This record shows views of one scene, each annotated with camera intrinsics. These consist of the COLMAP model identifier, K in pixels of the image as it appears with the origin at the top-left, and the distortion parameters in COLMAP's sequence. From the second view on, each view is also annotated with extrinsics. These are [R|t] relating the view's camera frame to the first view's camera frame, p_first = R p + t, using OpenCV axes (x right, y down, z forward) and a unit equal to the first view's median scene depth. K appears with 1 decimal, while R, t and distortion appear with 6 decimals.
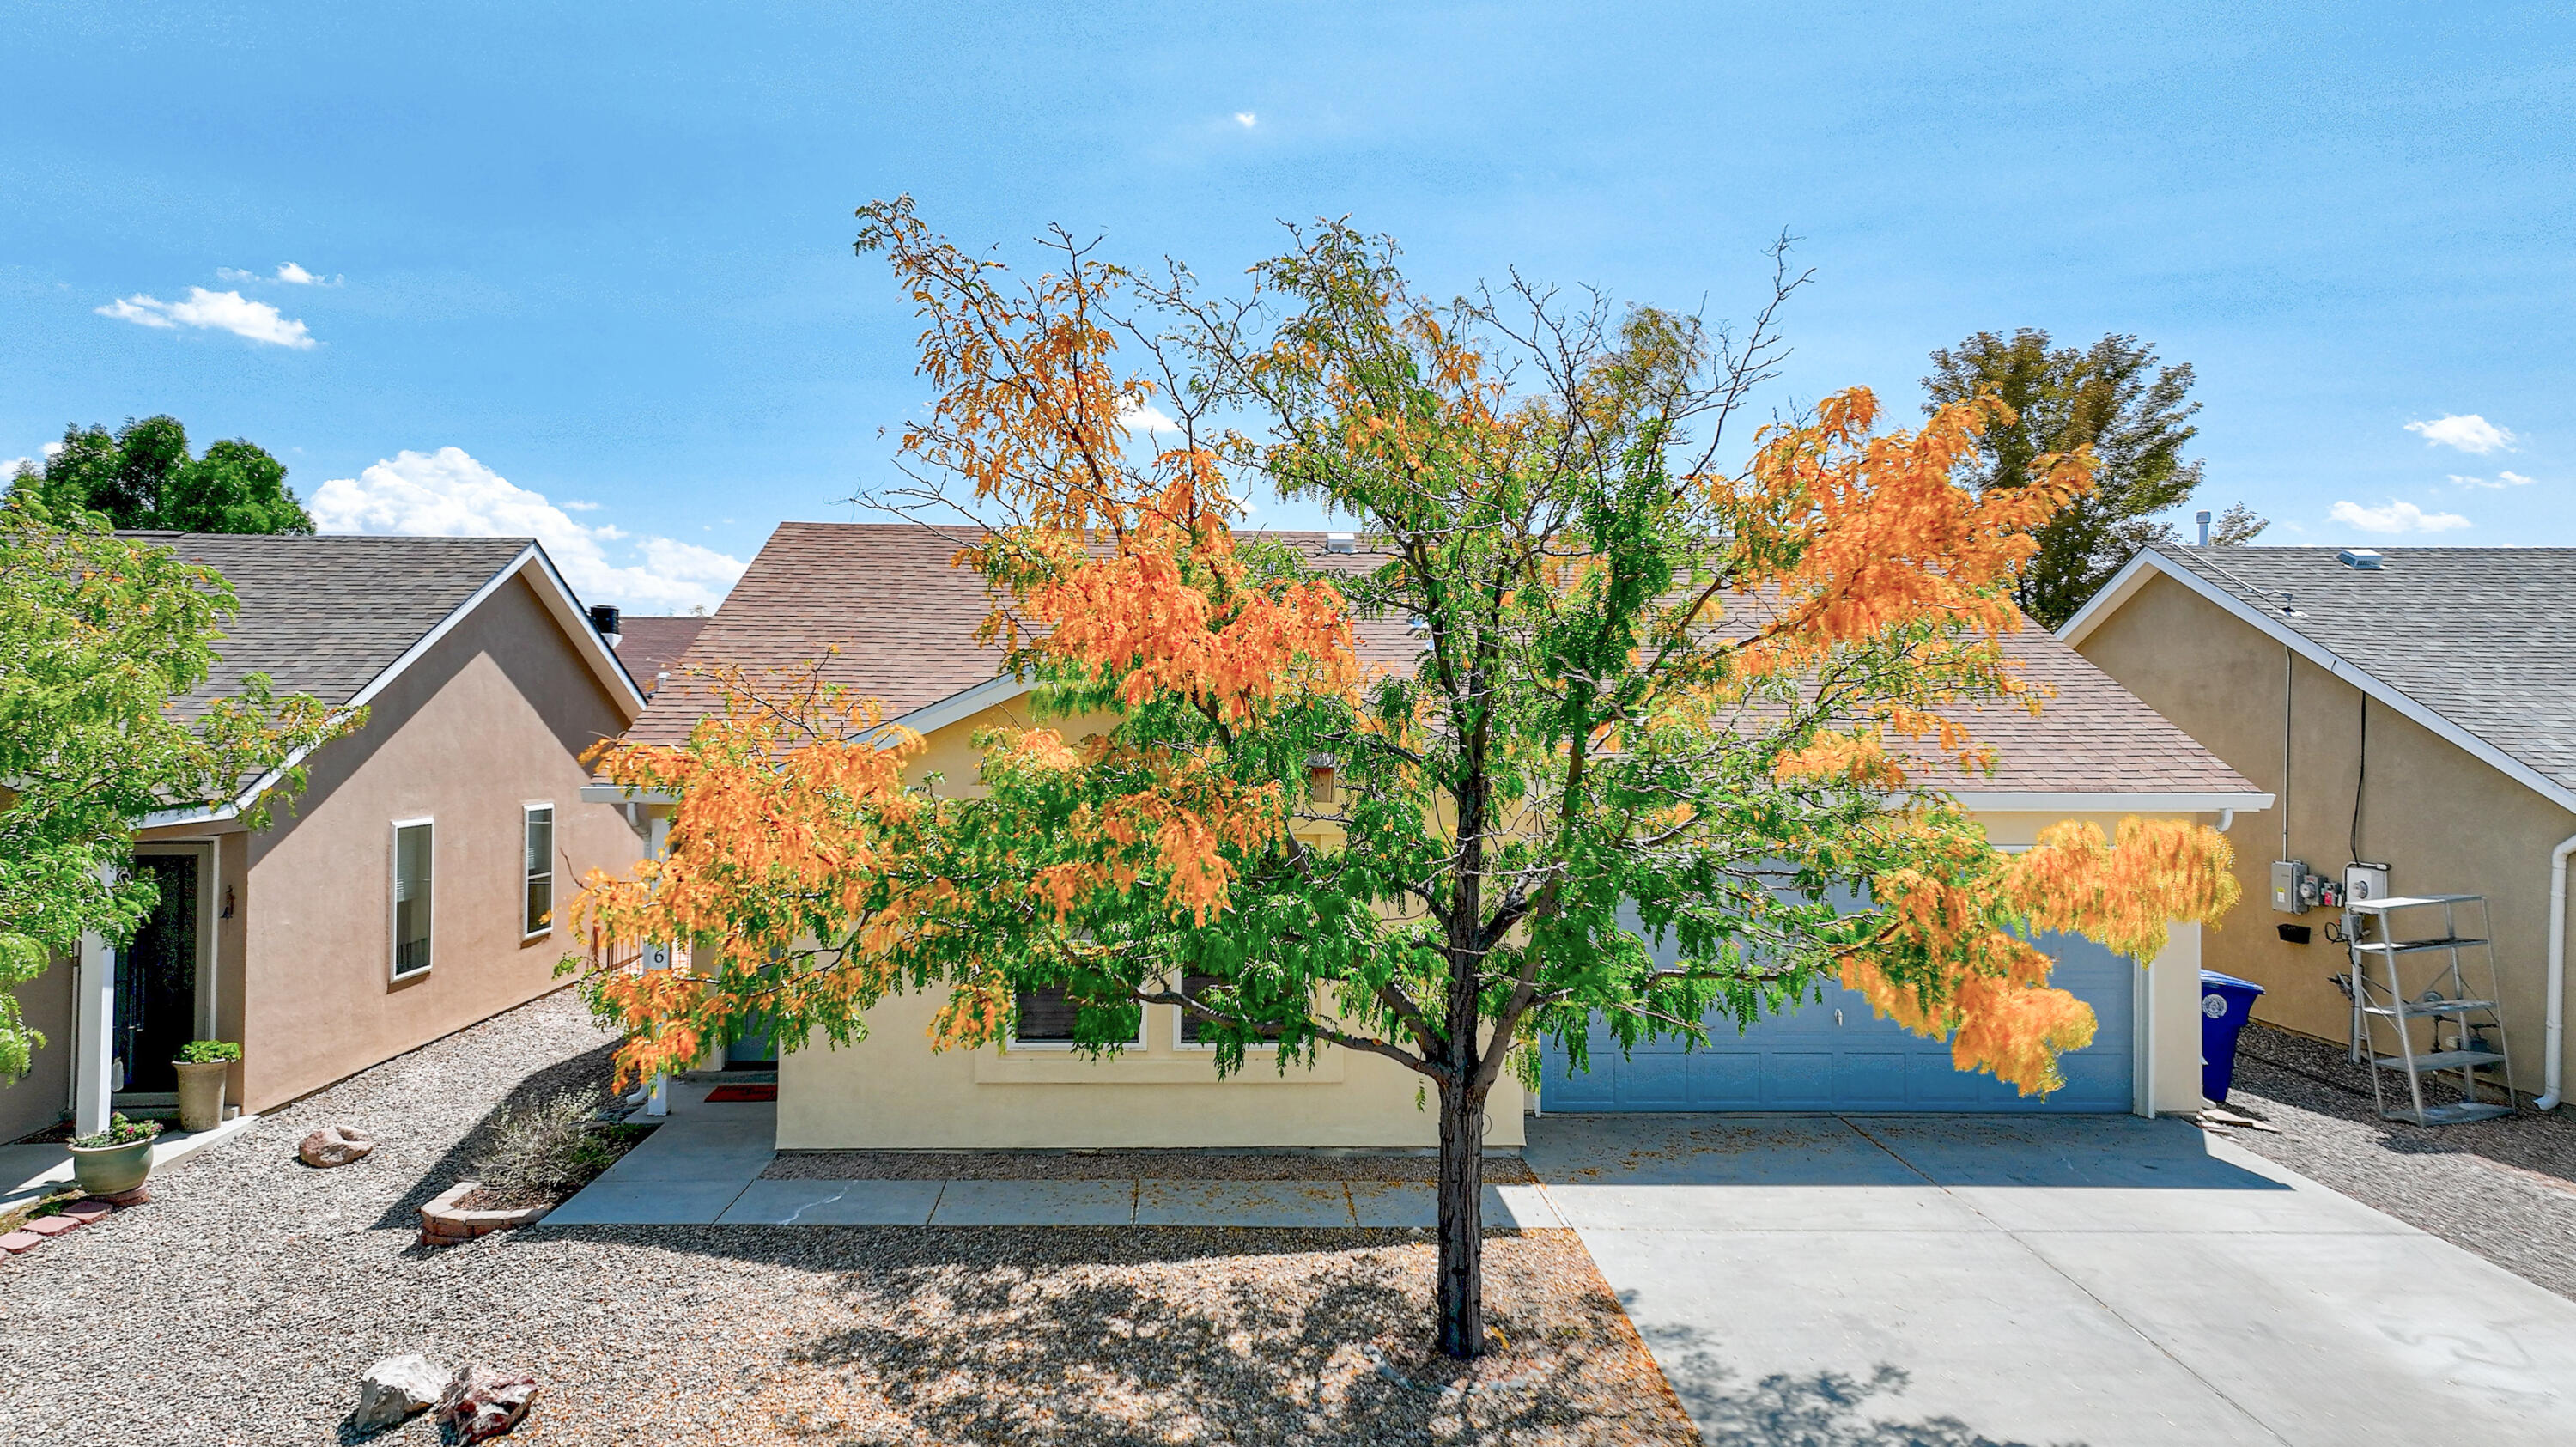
lens RADIAL K [[1802.7, 0, 1288.5], [0, 1802.7, 720.6], [0, 0, 1]] dist [0.071529, 0.008160]
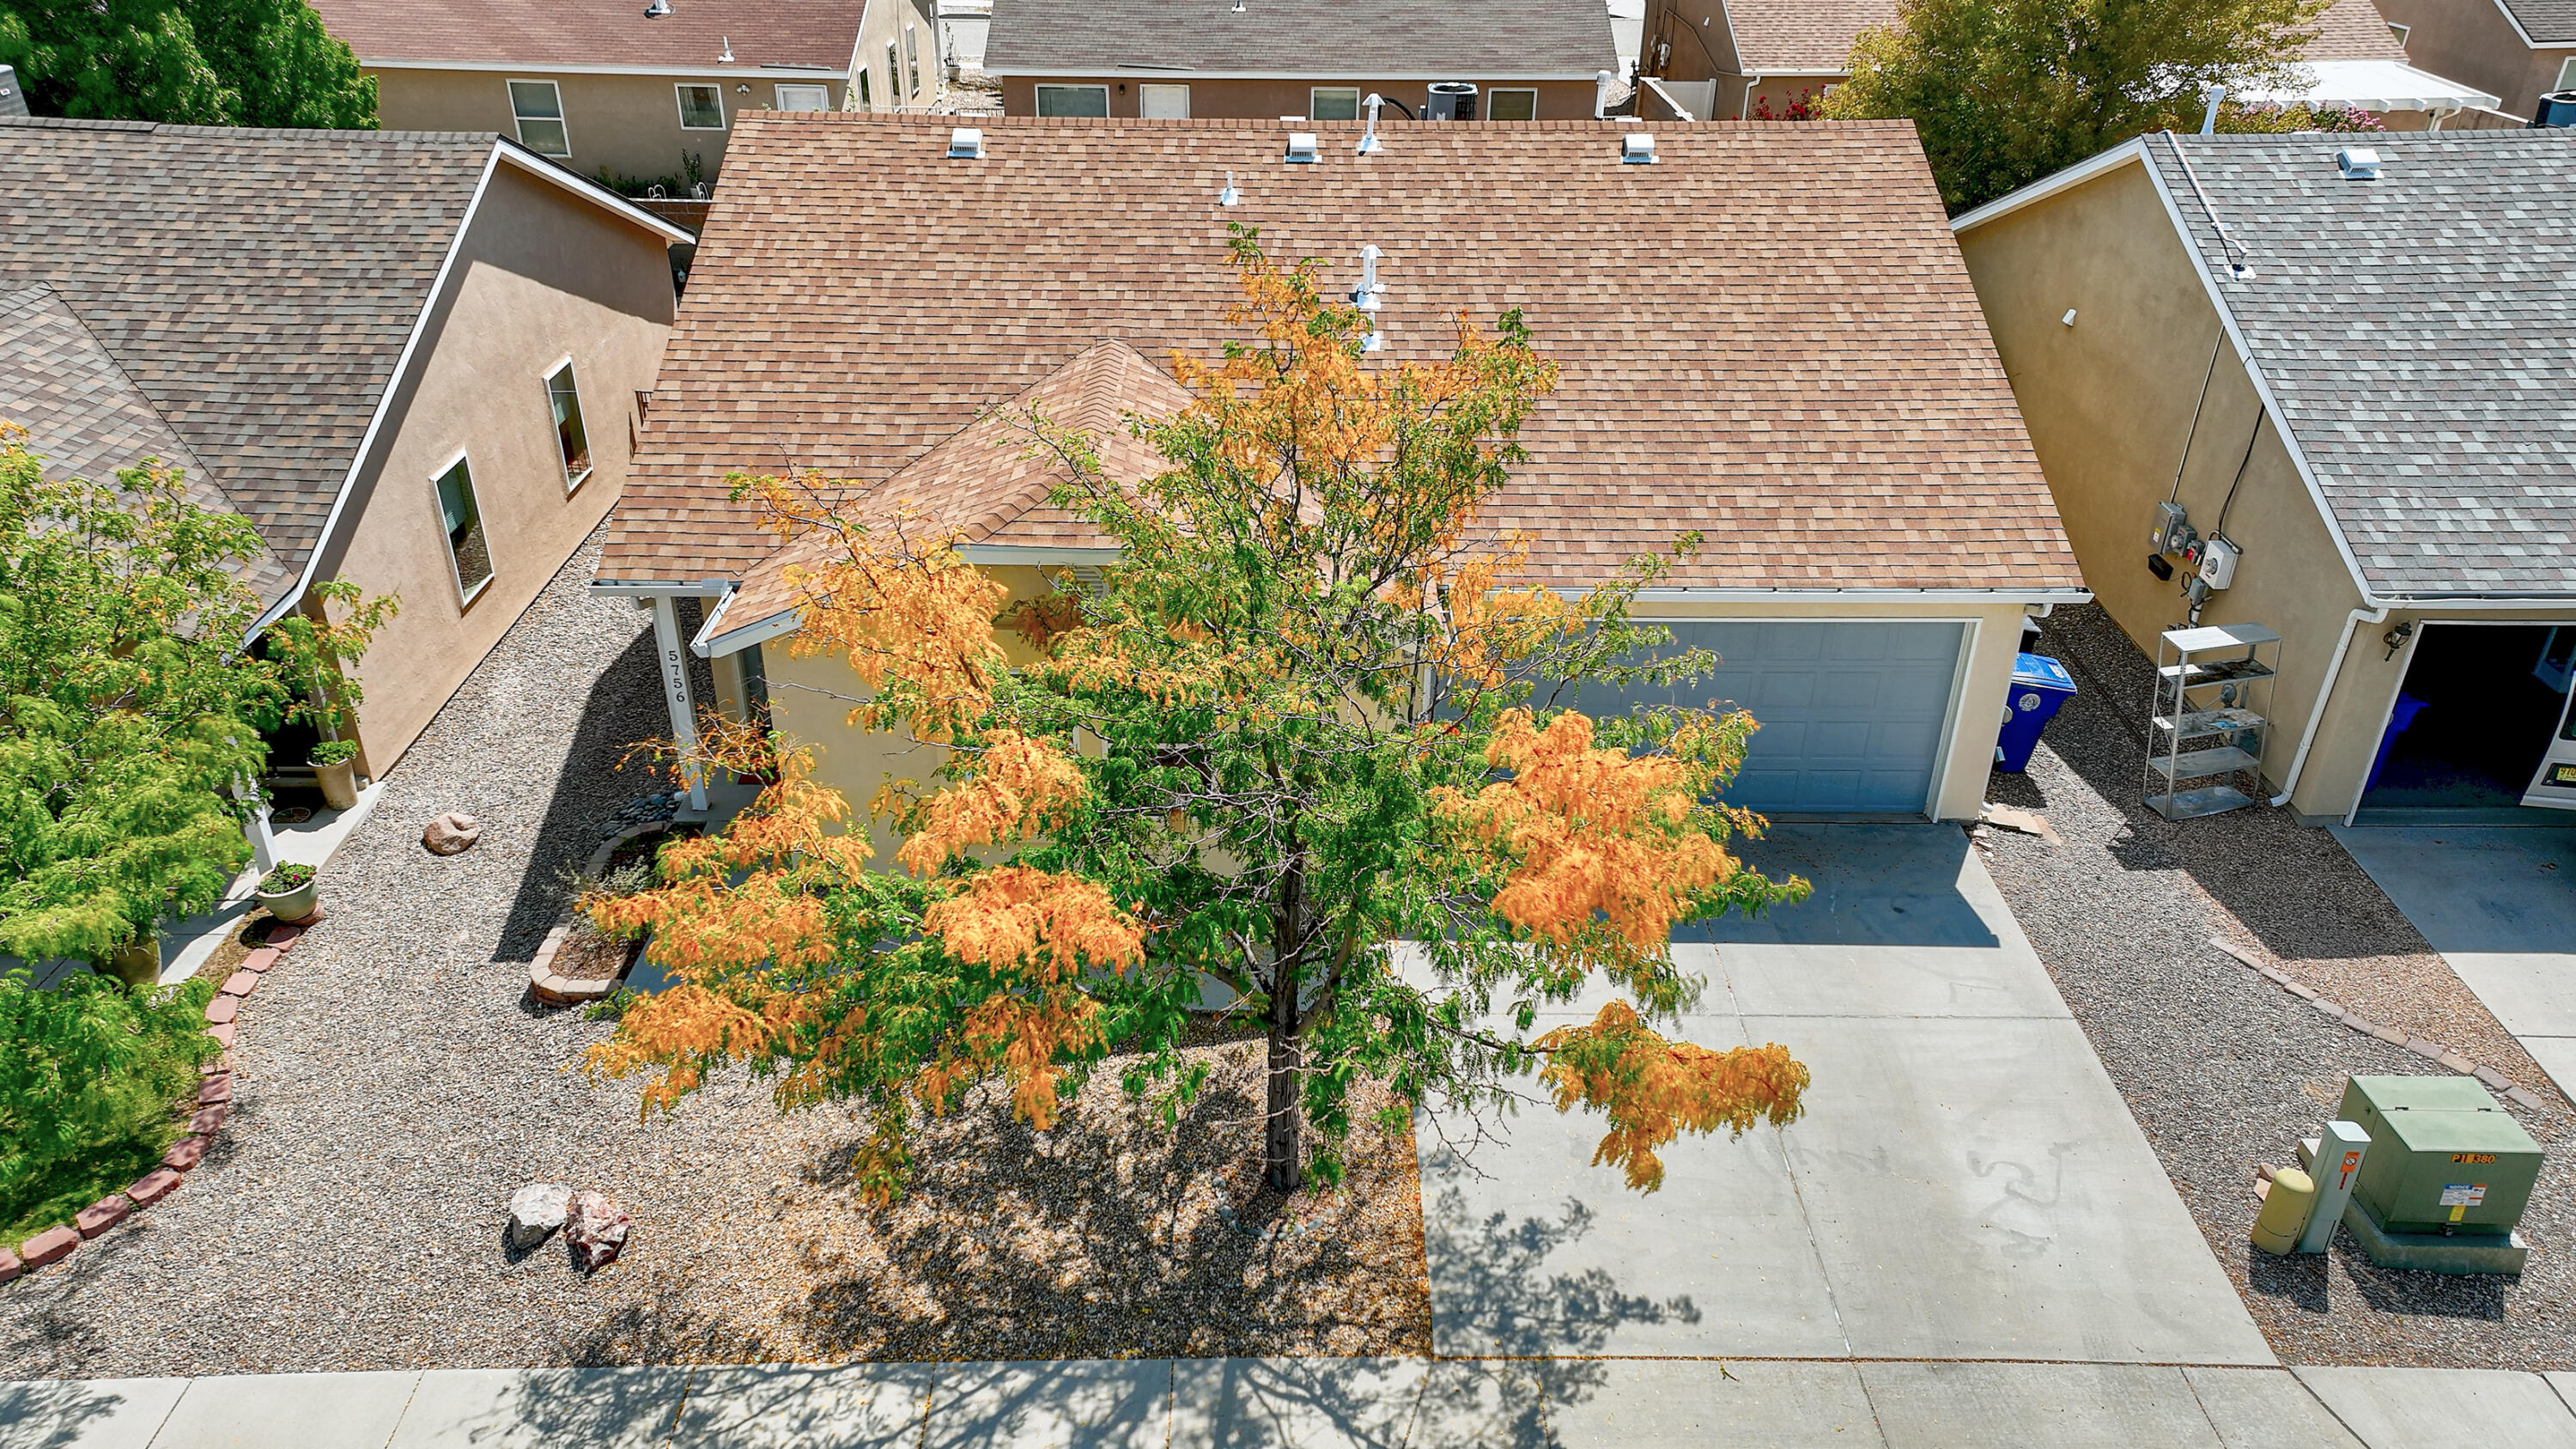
lens RADIAL K [[1802.9, 0, 1287.4], [0, 1802.9, 728.2], [0, 0, 1]] dist [0.071529, 0.008160]
pose [[0.998819, 0.028247, -0.039542, 0.142549], [-0.005606, 0.875246, 0.483646, -0.623979], [0.048271, -0.482853, 0.874370, -0.042178]]
